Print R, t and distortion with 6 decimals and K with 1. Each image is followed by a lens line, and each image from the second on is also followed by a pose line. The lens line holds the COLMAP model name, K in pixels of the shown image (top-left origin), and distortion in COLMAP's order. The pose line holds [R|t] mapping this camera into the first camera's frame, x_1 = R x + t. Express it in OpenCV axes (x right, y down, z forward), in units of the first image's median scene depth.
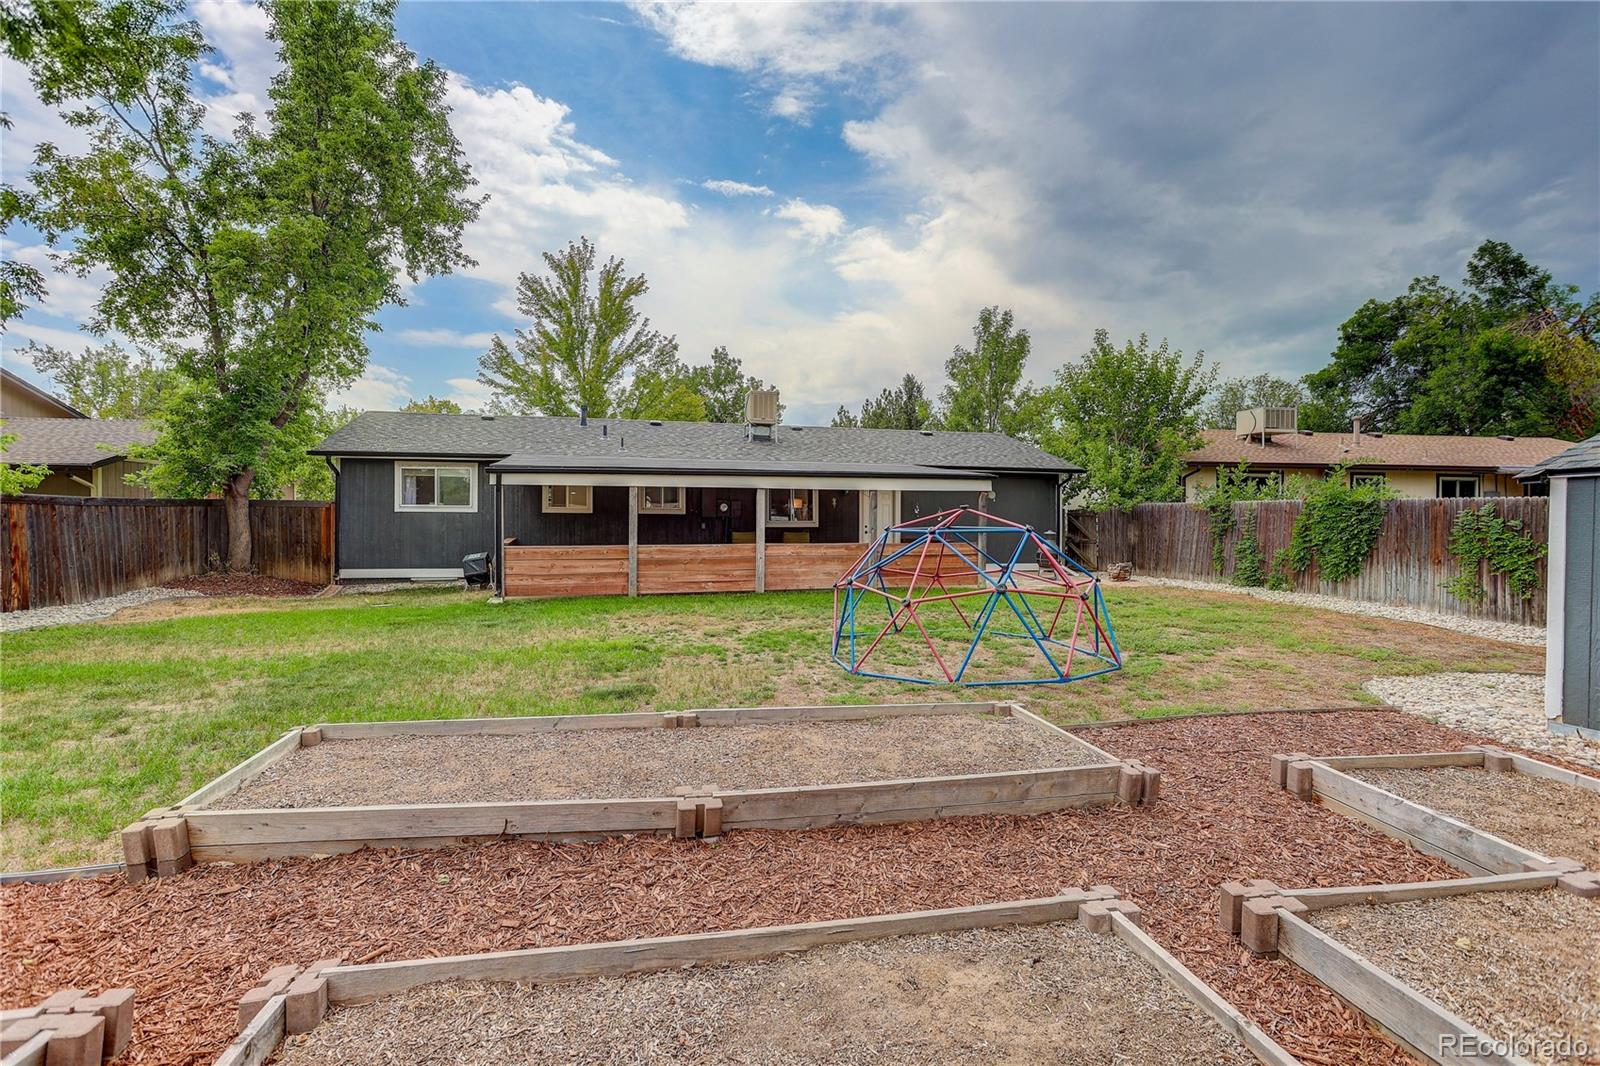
lens RADIAL K [[769.8, 0, 792.2], [0, 769.8, 534.4], [0, 0, 1]] dist [-0.025846, 0.001158]
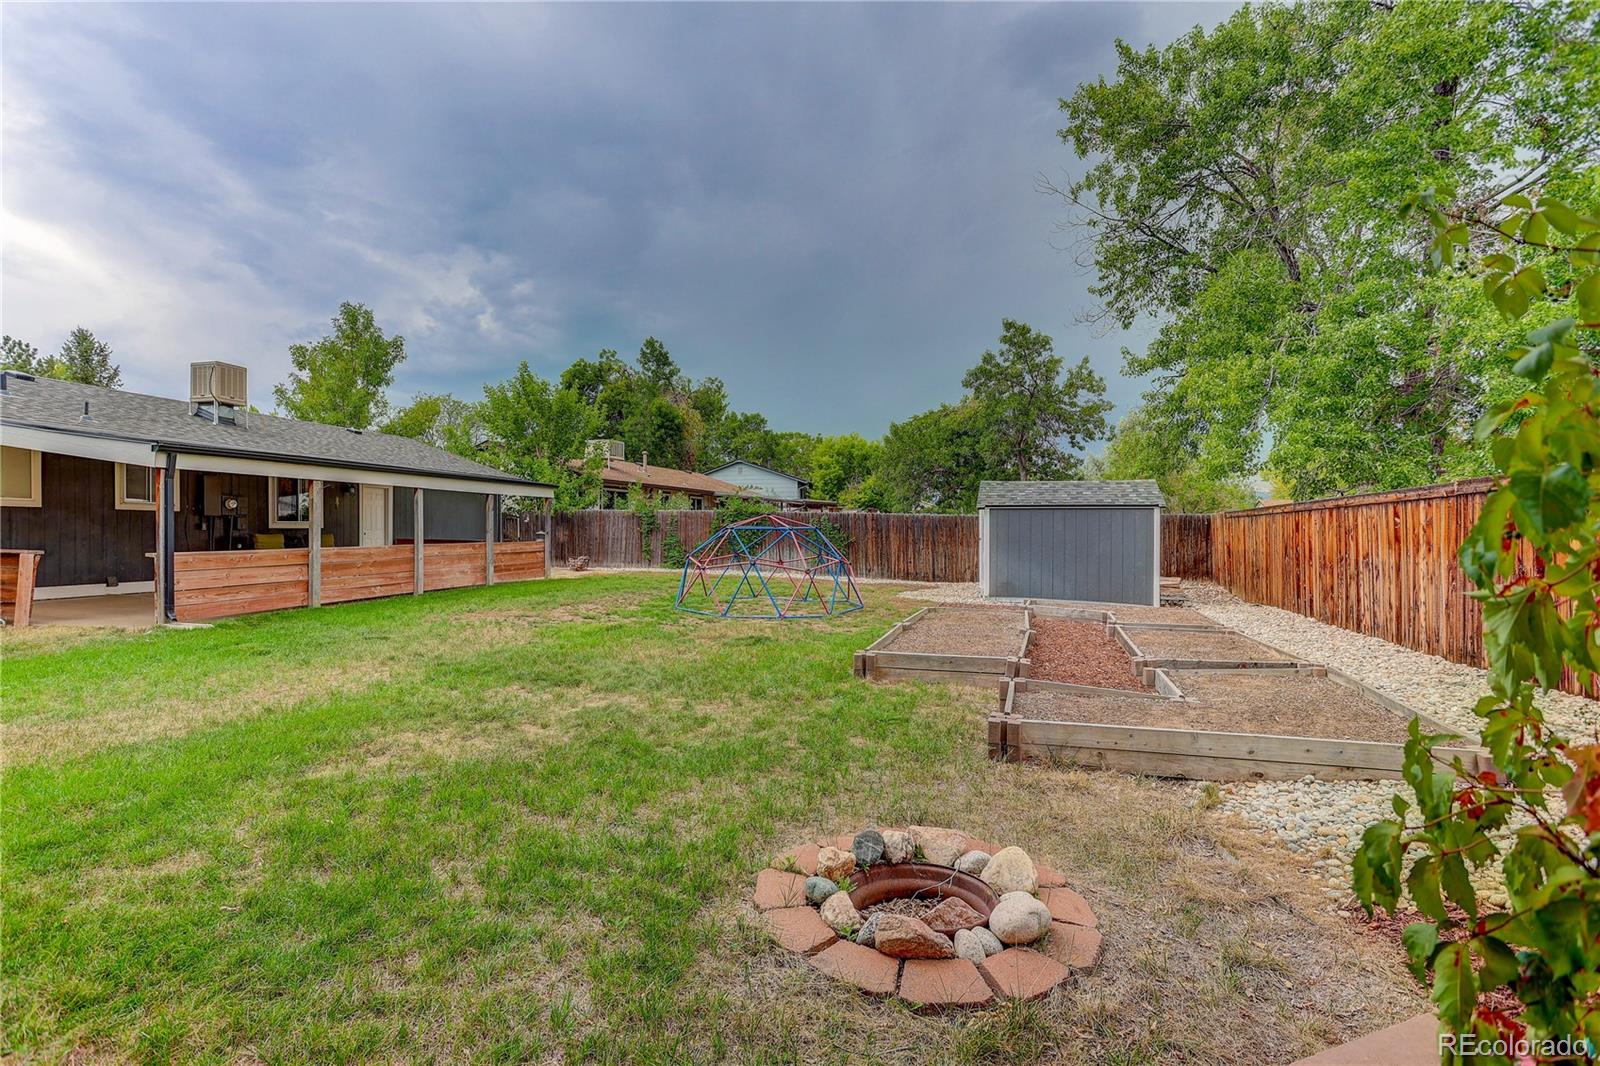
lens RADIAL K [[769.8, 0, 792.2], [0, 769.8, 534.4], [0, 0, 1]] dist [-0.025846, 0.001158]
pose [[0.458404, -0.005990, 0.888724, -0.583401], [0.010013, 0.999949, 0.001575, 0.002224], [-0.888688, 0.008177, 0.458440, 0.108242]]
